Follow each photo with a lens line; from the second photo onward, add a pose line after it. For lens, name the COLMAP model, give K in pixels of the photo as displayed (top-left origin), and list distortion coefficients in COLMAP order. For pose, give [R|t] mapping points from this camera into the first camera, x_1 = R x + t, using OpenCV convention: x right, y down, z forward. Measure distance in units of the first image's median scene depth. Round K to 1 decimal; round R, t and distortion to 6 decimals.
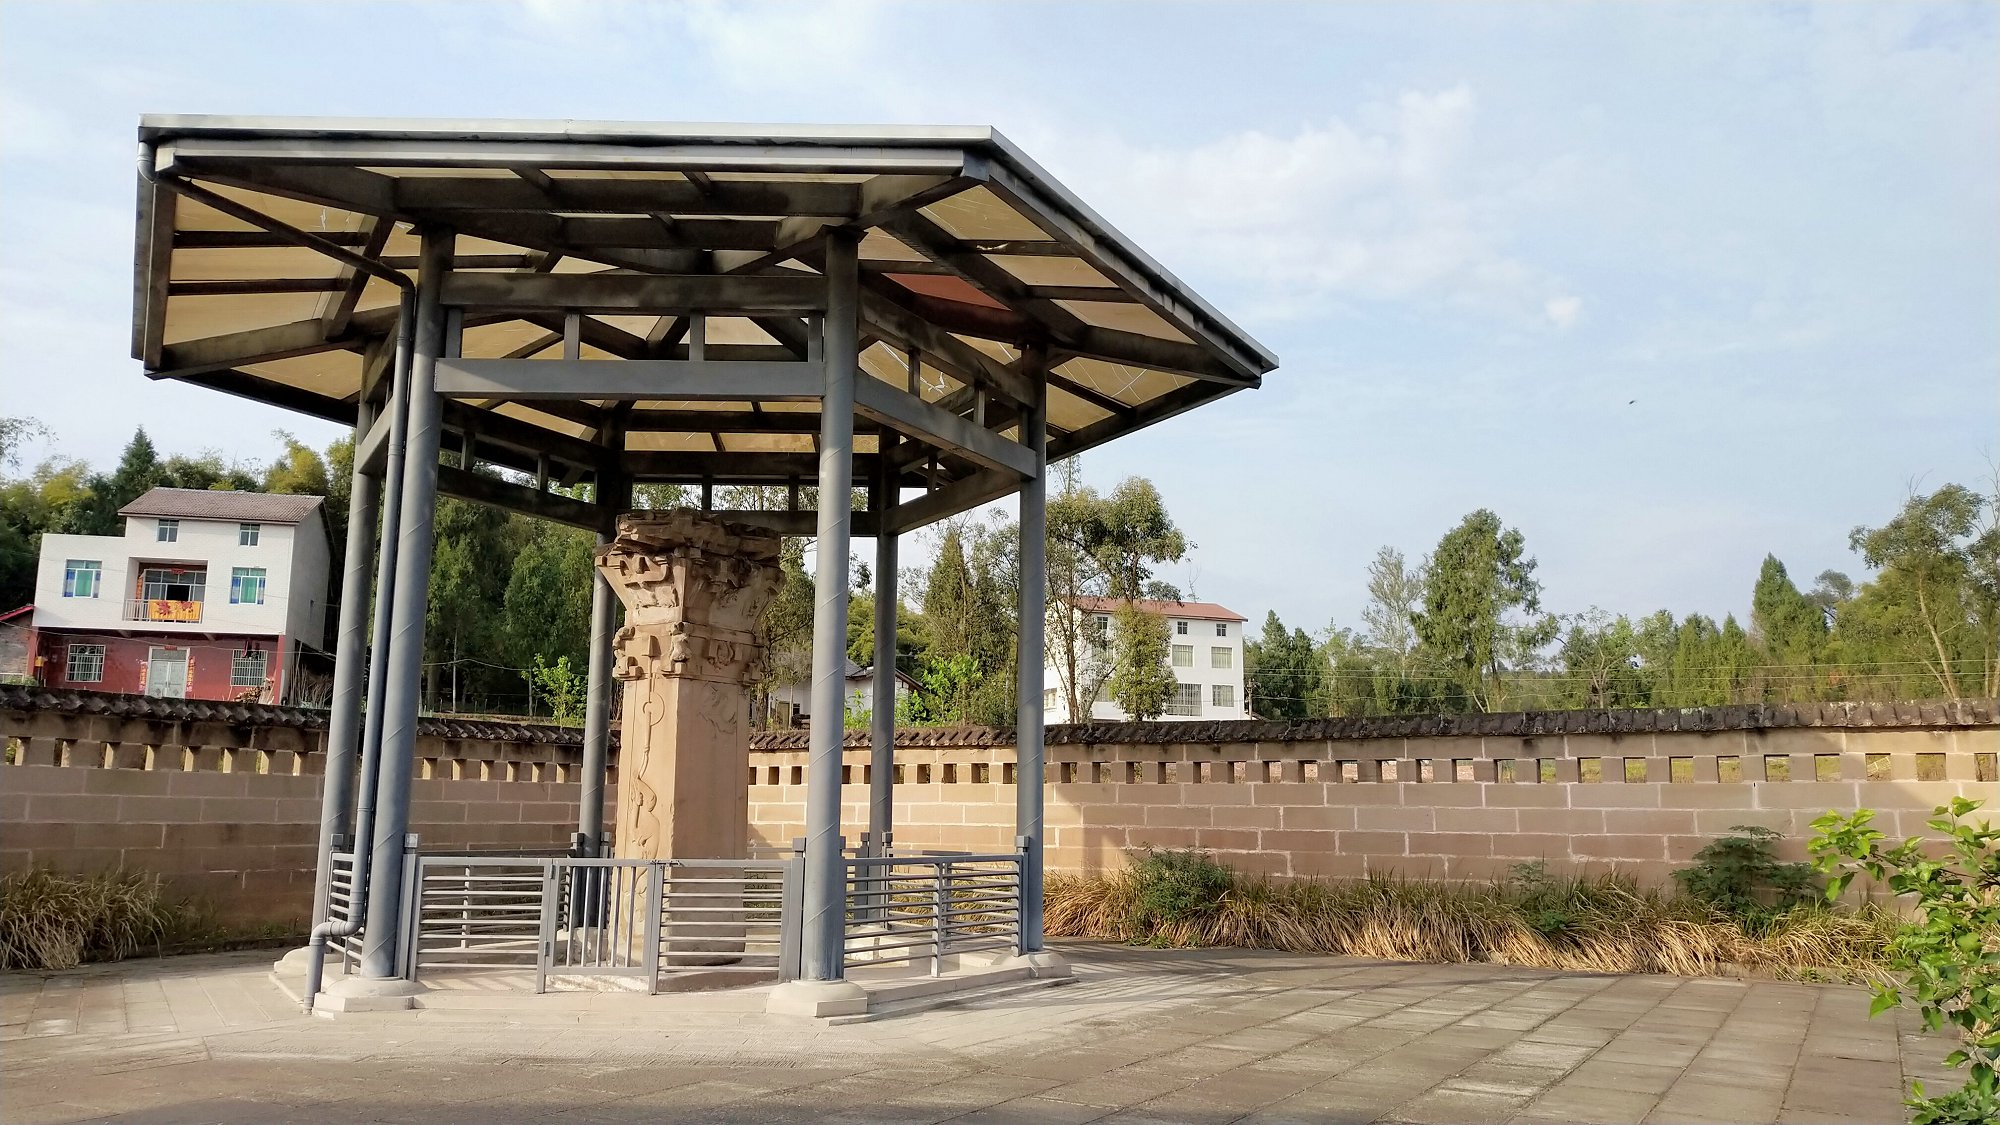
lens RADIAL K [[1444.7, 0, 1000.0], [0, 1444.7, 562.5], [0, 0, 1]] dist [-0.000816, -0.021334]
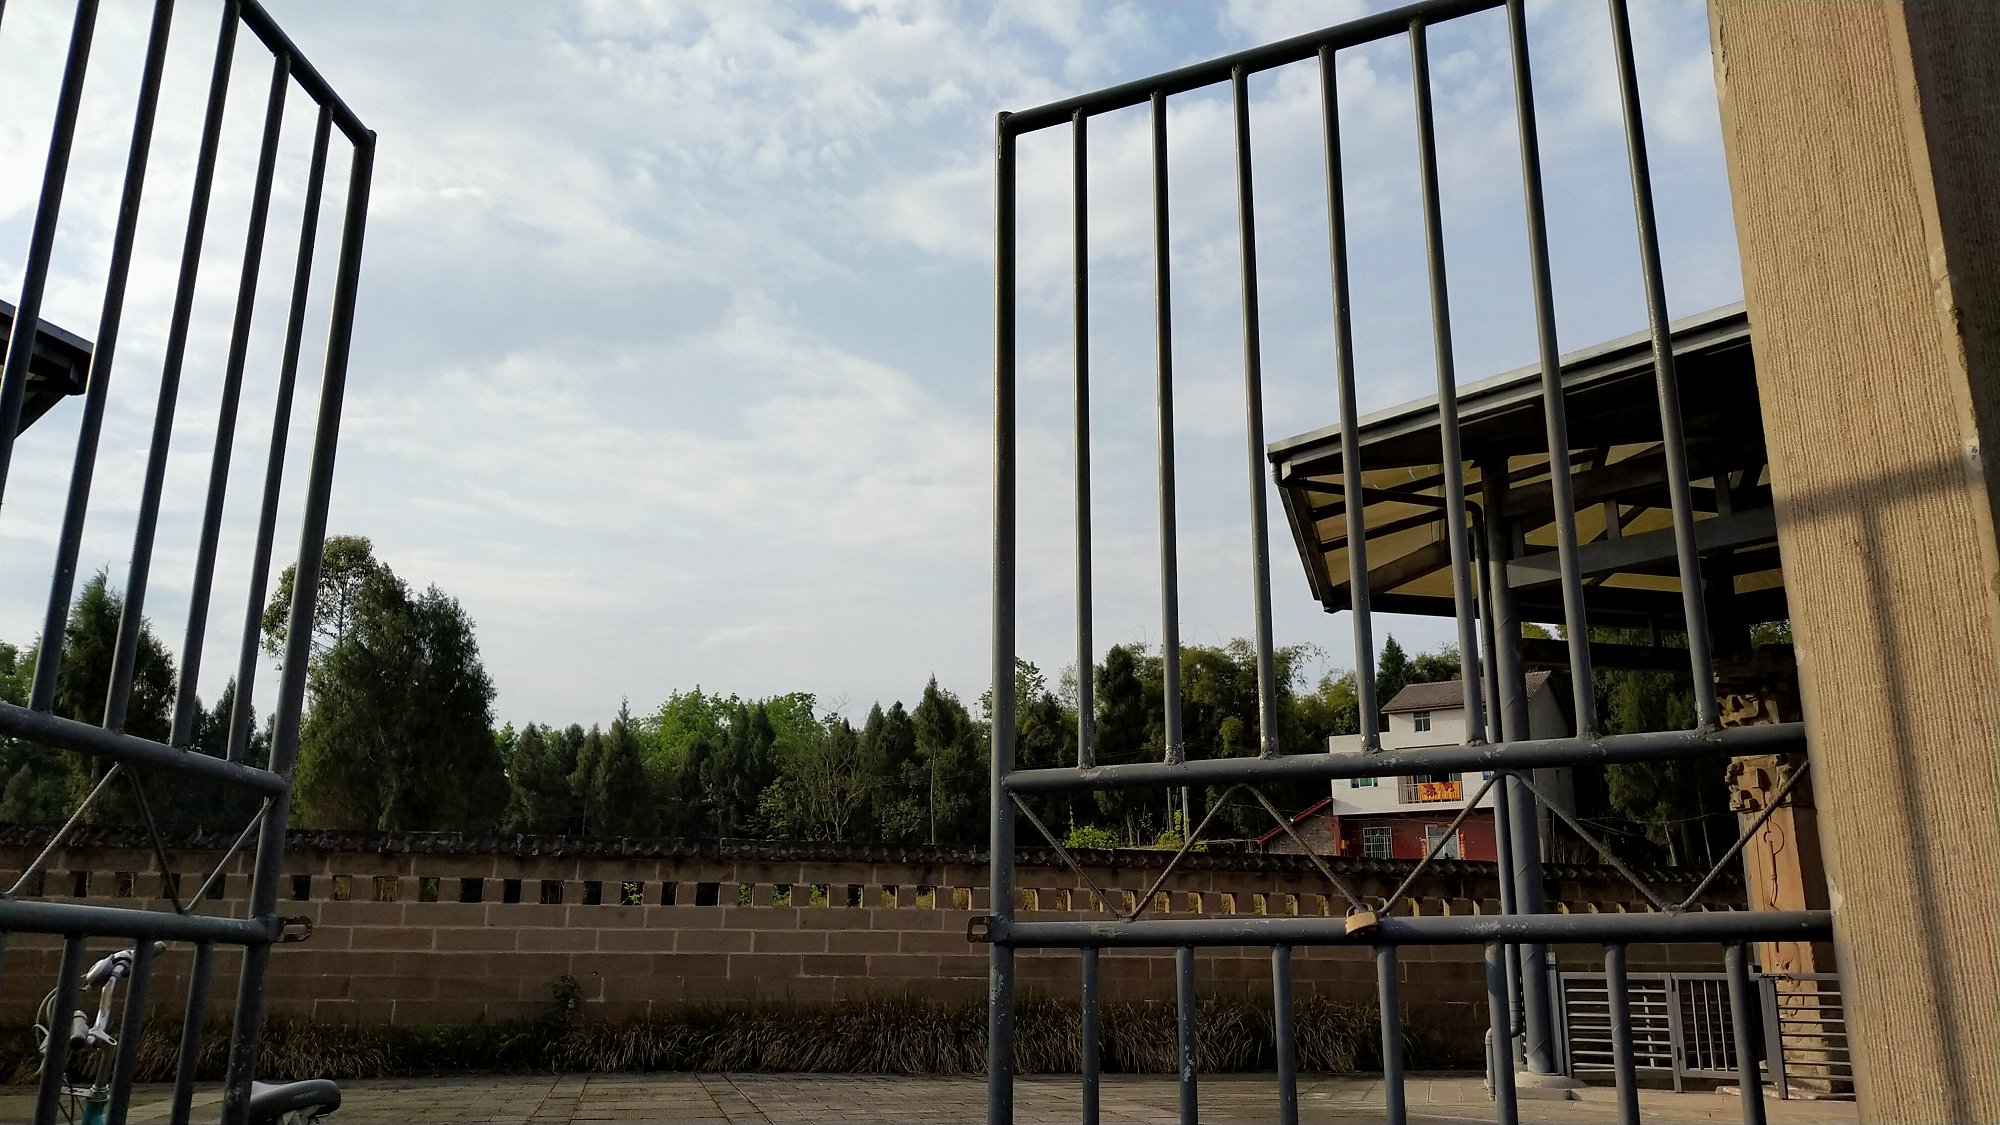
lens RADIAL K [[1444.7, 0, 1000.0], [0, 1444.7, 562.5], [0, 0, 1]] dist [-0.000816, -0.021334]
pose [[0.674329, -0.202718, -0.710060, 0.155828], [0.121523, 0.978934, -0.164072, 0.007684], [0.728363, 0.024350, 0.684759, -0.129654]]
